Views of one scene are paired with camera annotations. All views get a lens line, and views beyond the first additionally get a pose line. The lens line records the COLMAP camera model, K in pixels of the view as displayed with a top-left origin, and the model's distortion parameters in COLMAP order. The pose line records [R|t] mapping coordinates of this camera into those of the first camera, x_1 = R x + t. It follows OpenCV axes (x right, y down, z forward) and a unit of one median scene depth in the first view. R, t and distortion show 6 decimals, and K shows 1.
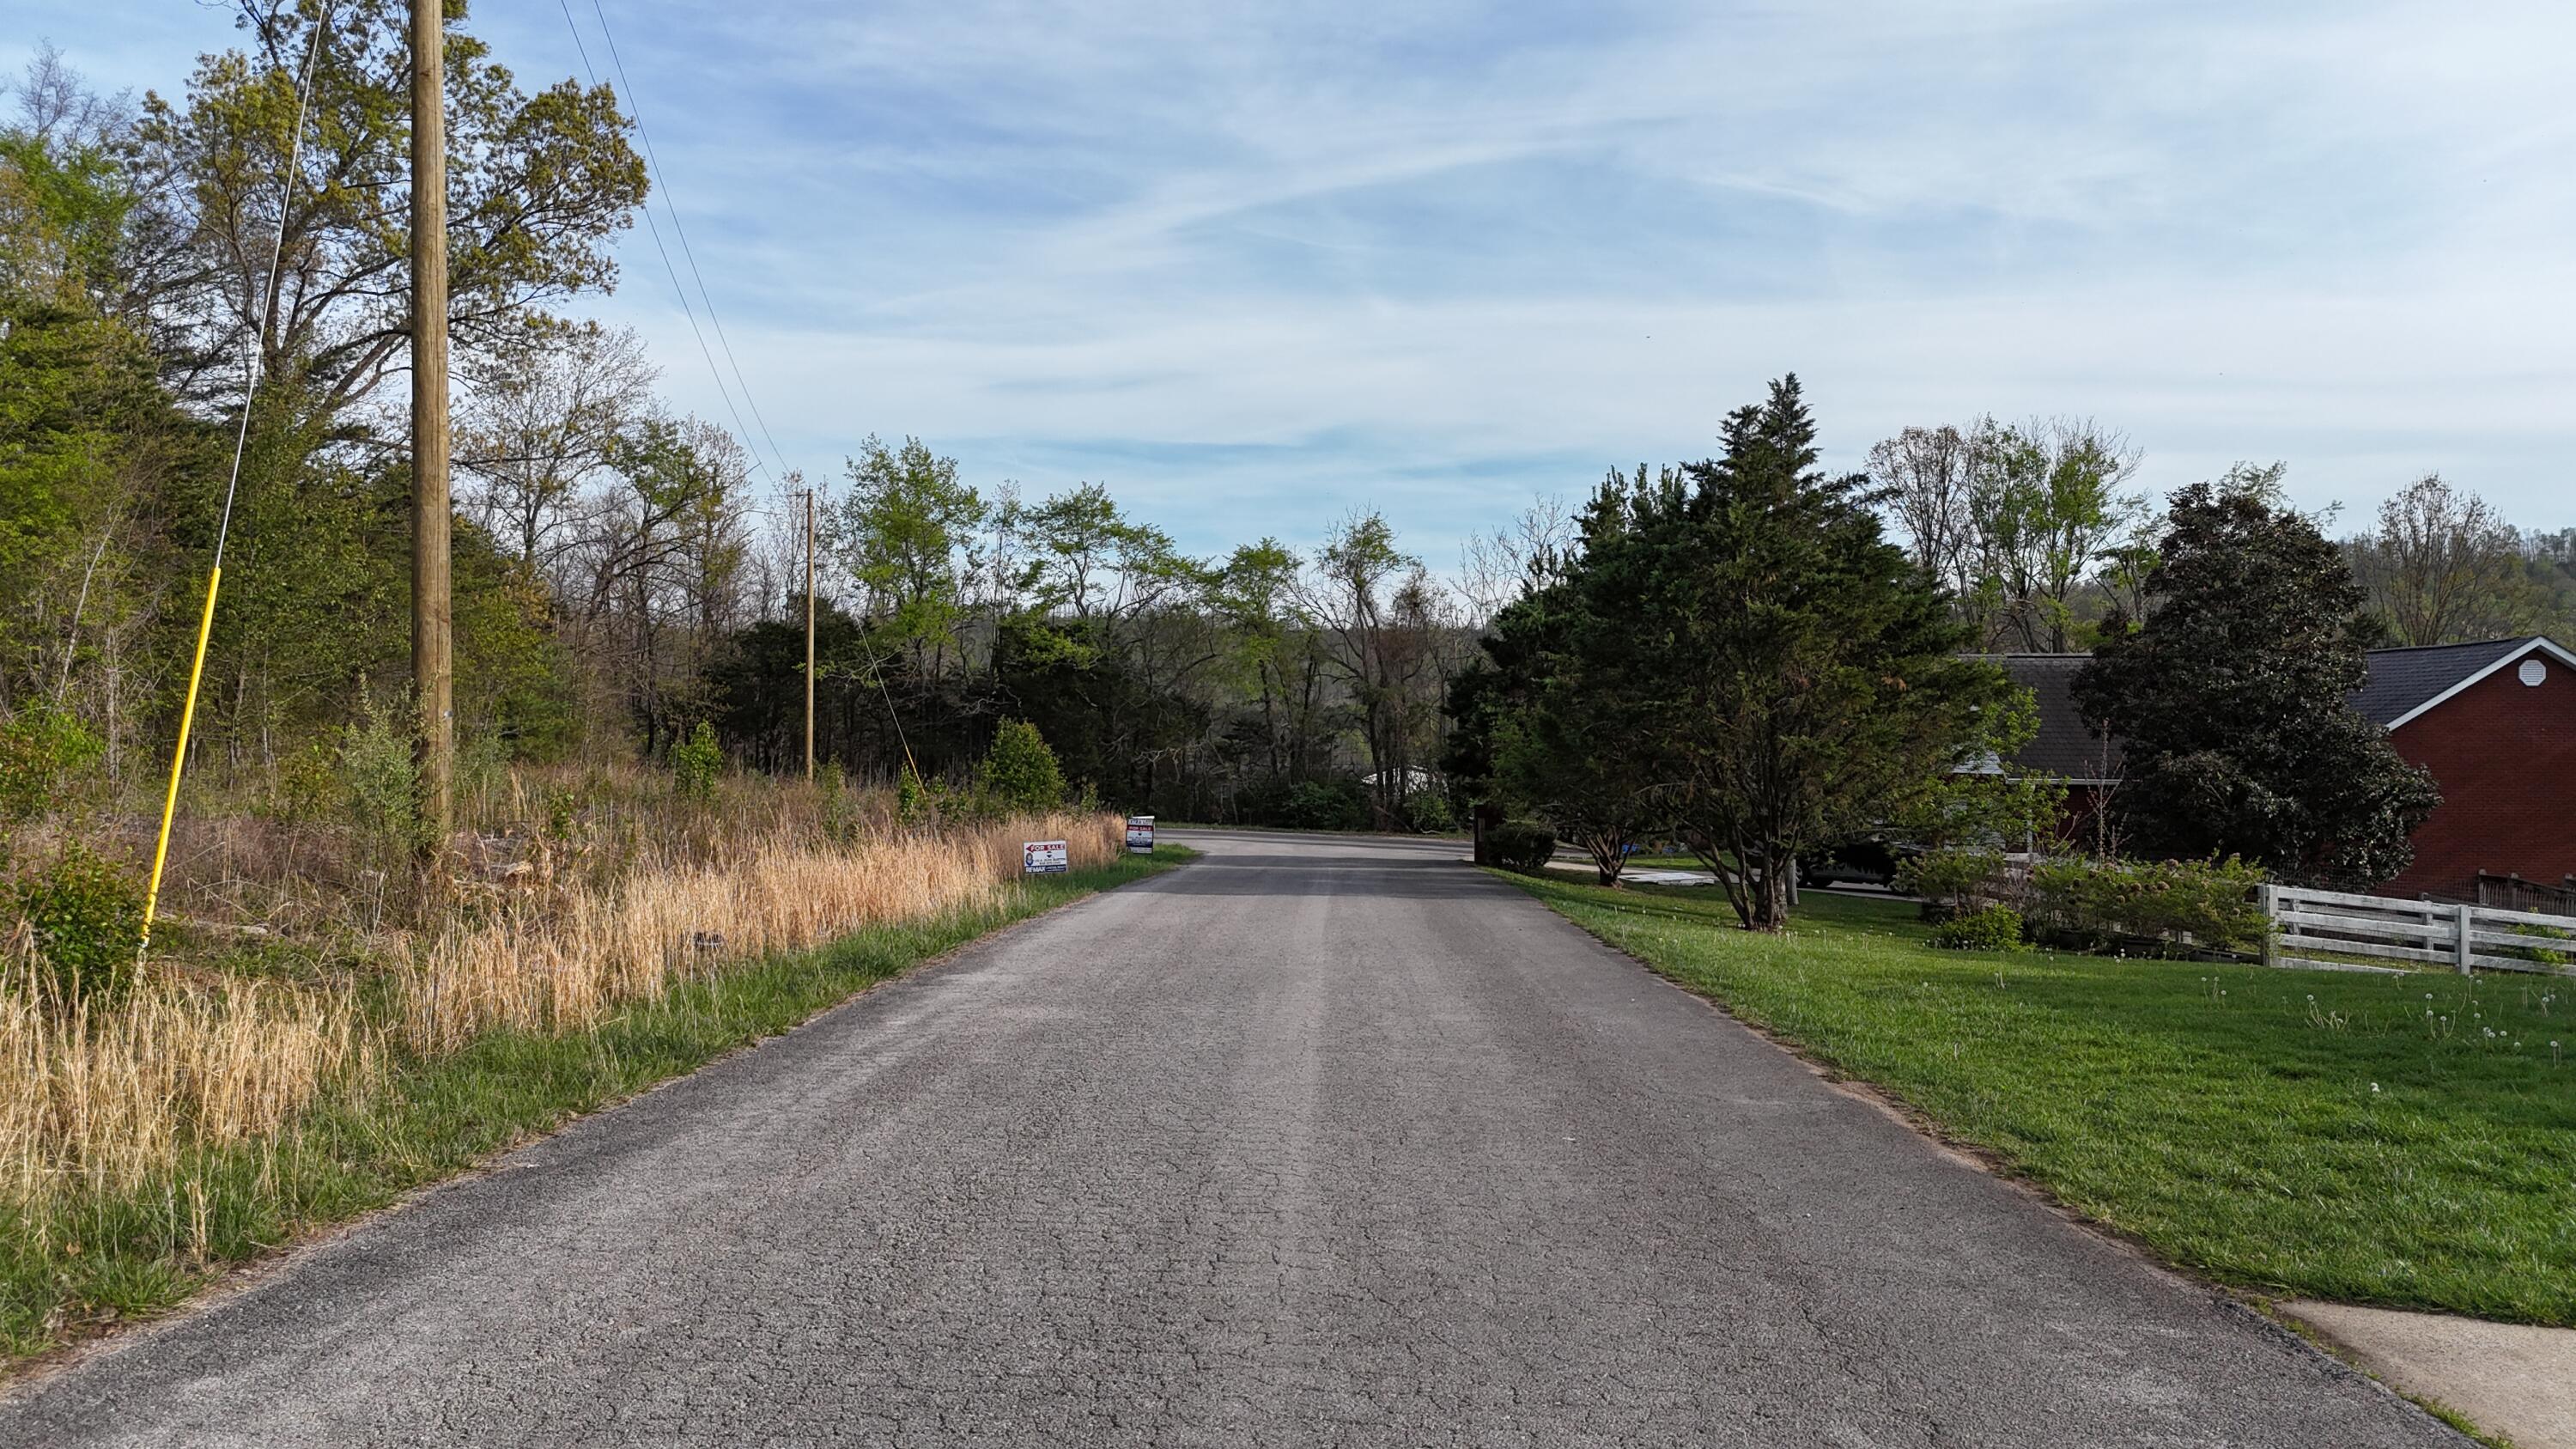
lens RADIAL K [[1858.6, 0, 1297.5], [0, 1858.6, 735.9], [0, 0, 1]] dist [0.027216, -0.021968]
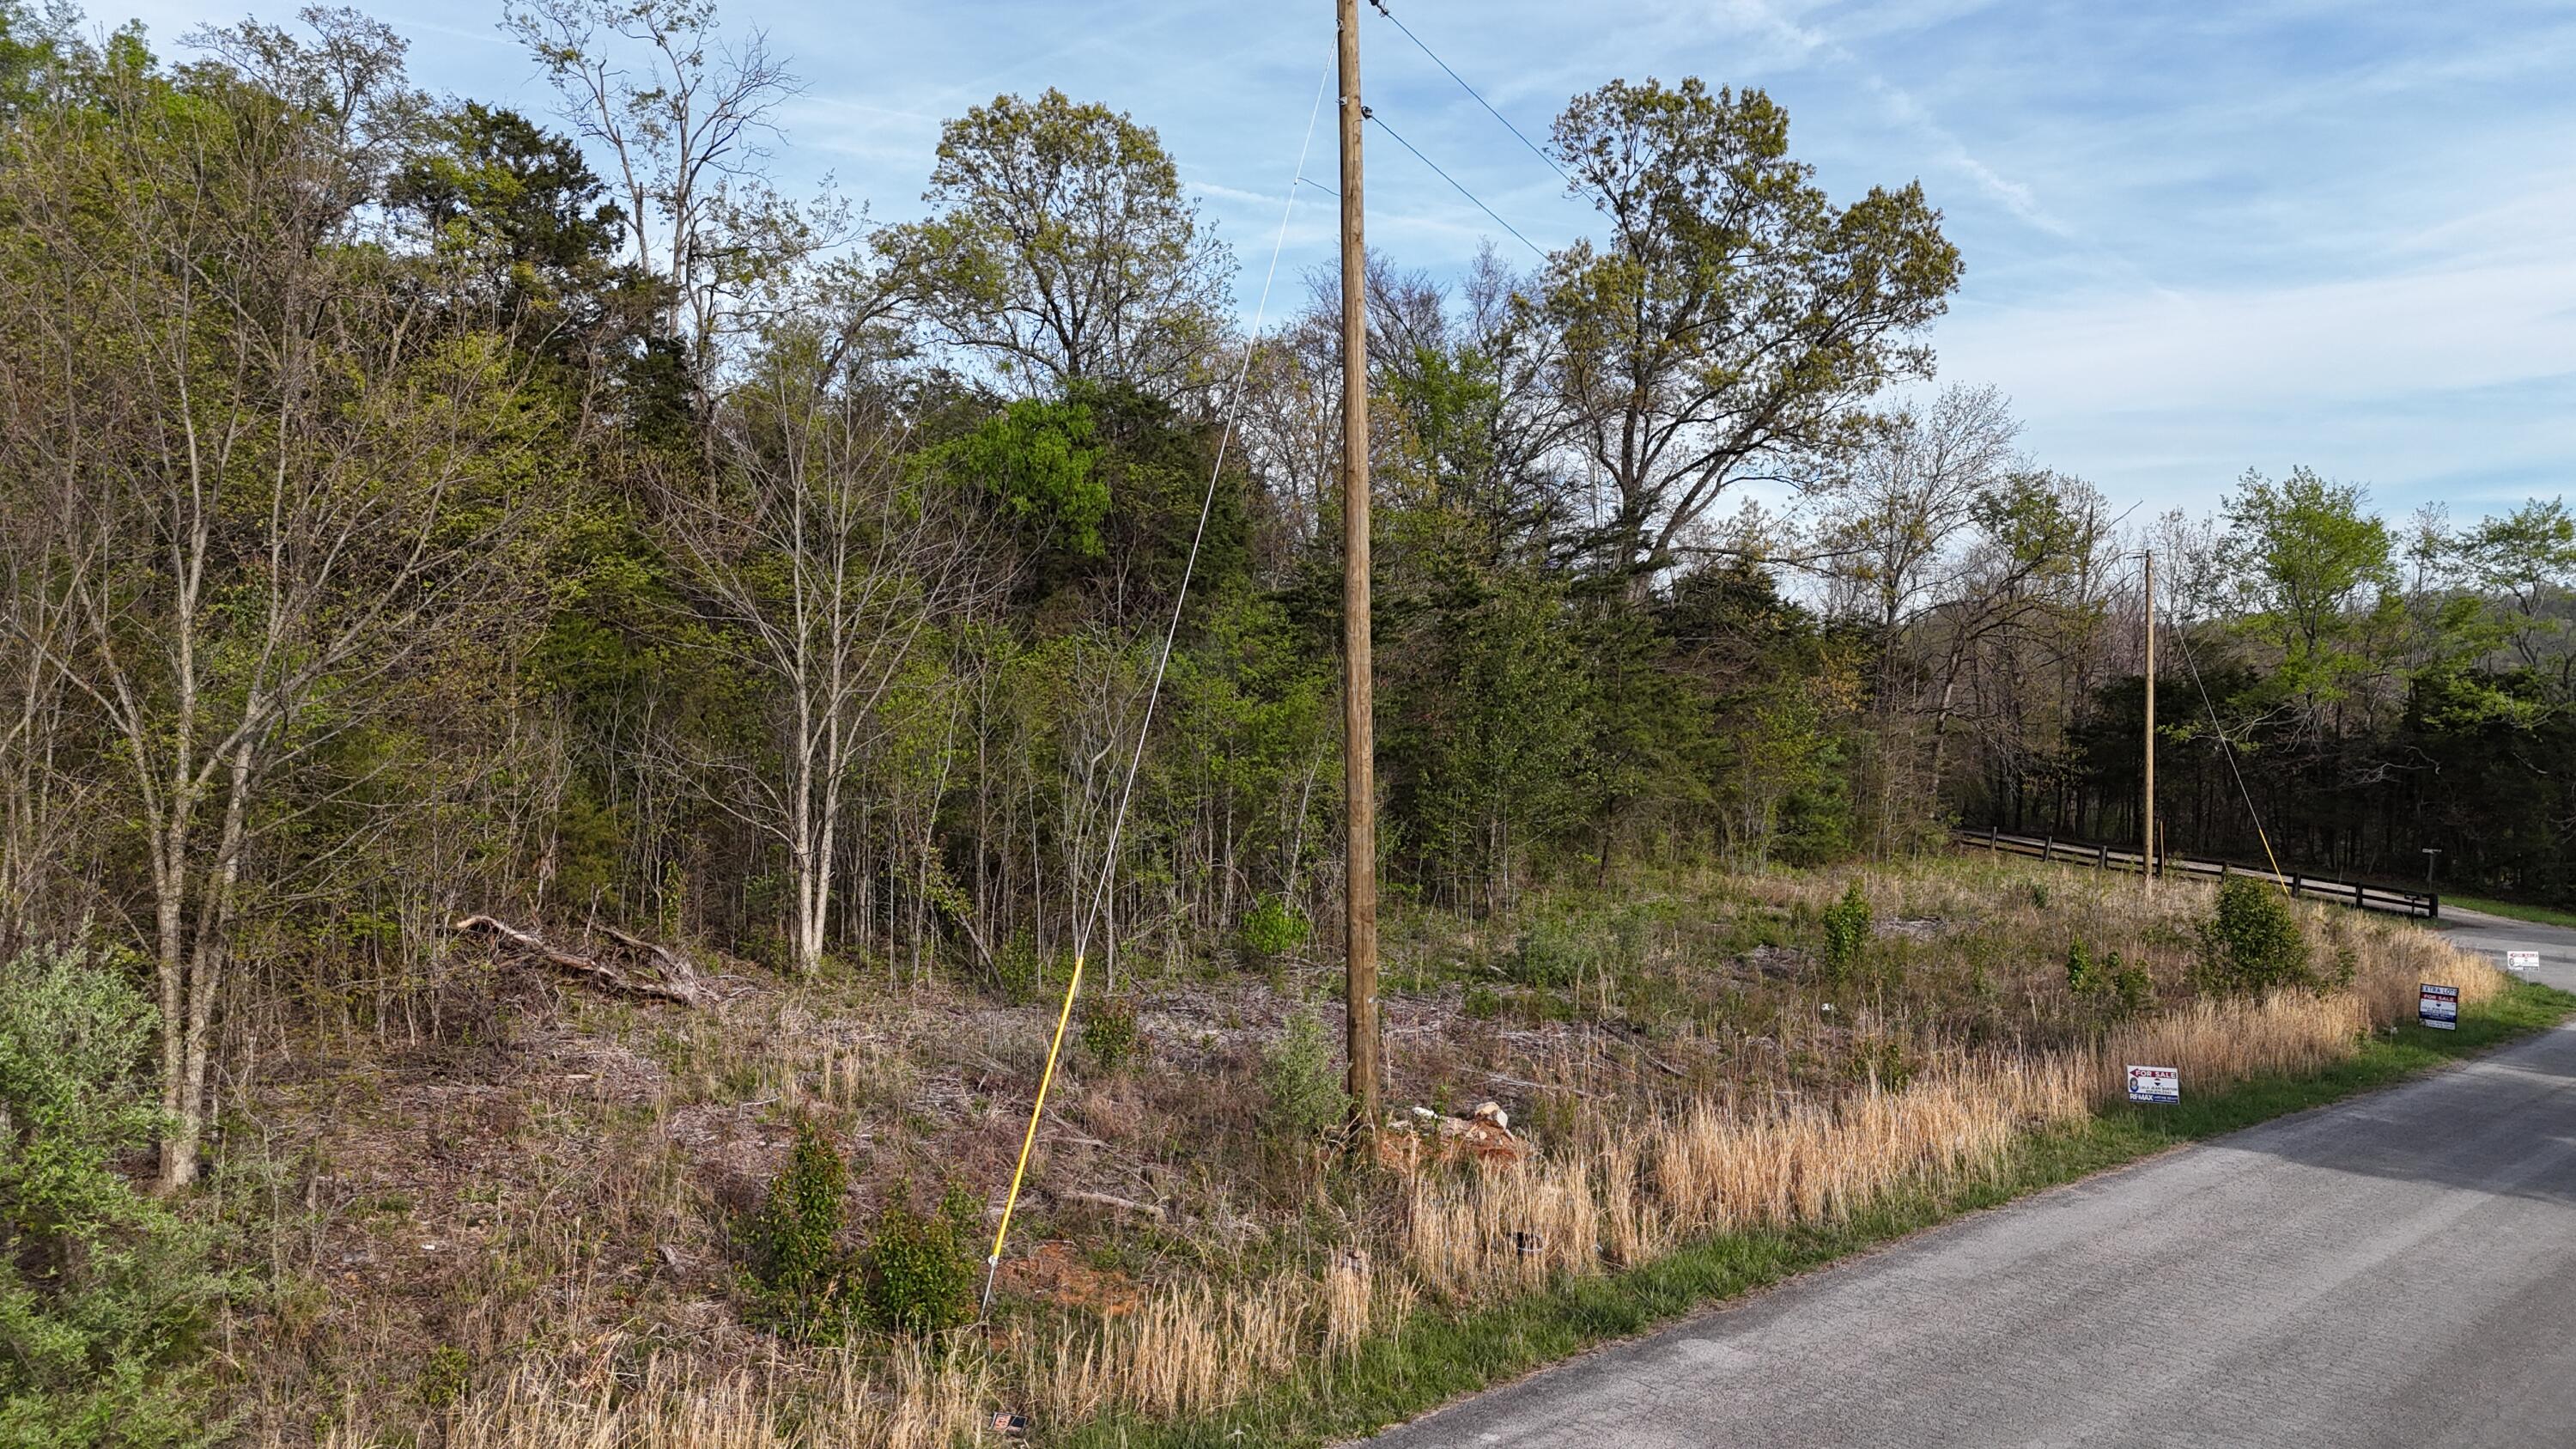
lens RADIAL K [[1858.6, 0, 1298.5], [0, 1858.6, 728.9], [0, 0, 1]] dist [0.027216, -0.021968]
pose [[0.724229, -0.001078, -0.689558, 0.084650], [0.001512, 0.999999, 0.000024, -0.048365], [0.689558, -0.001060, 0.724230, 0.028649]]
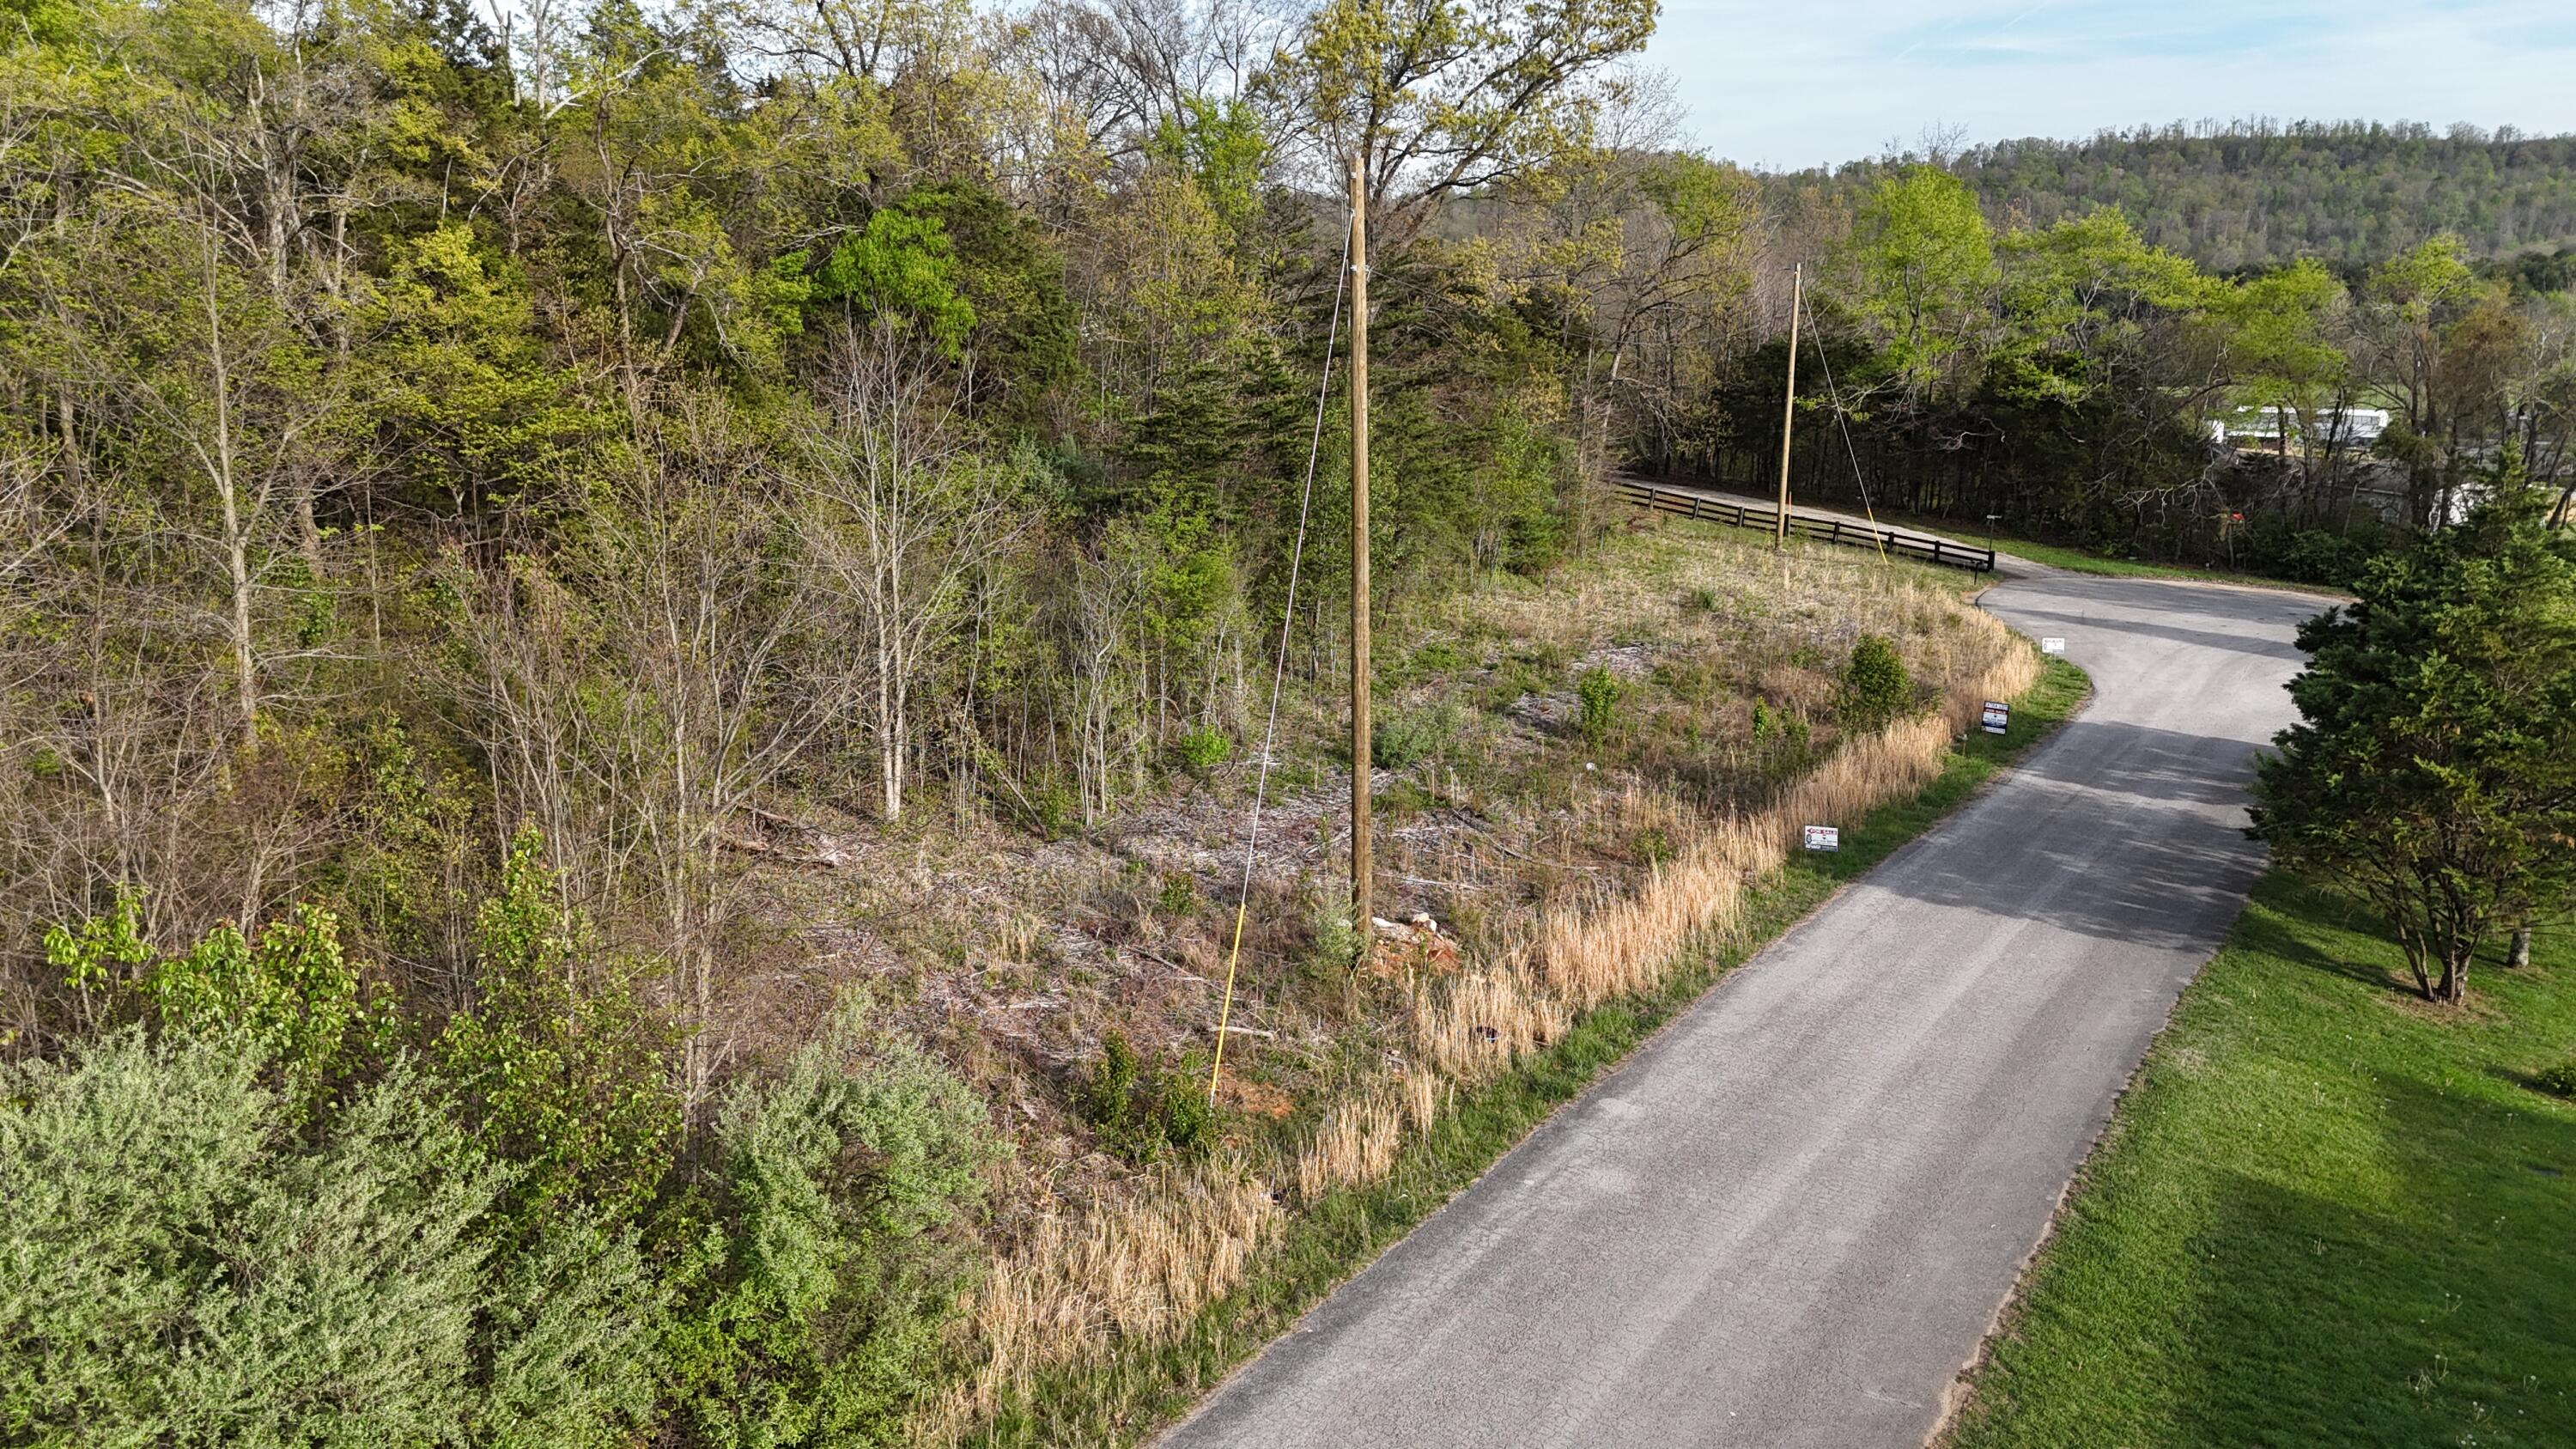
lens RADIAL K [[1858.6, 0, 1289.8], [0, 1858.6, 716.9], [0, 0, 1]] dist [0.027216, -0.021968]
pose [[0.843416, 0.121617, -0.523315, 0.103838], [0.006822, 0.971540, 0.236778, -0.151899], [0.537217, -0.203272, 0.818583, -0.124359]]
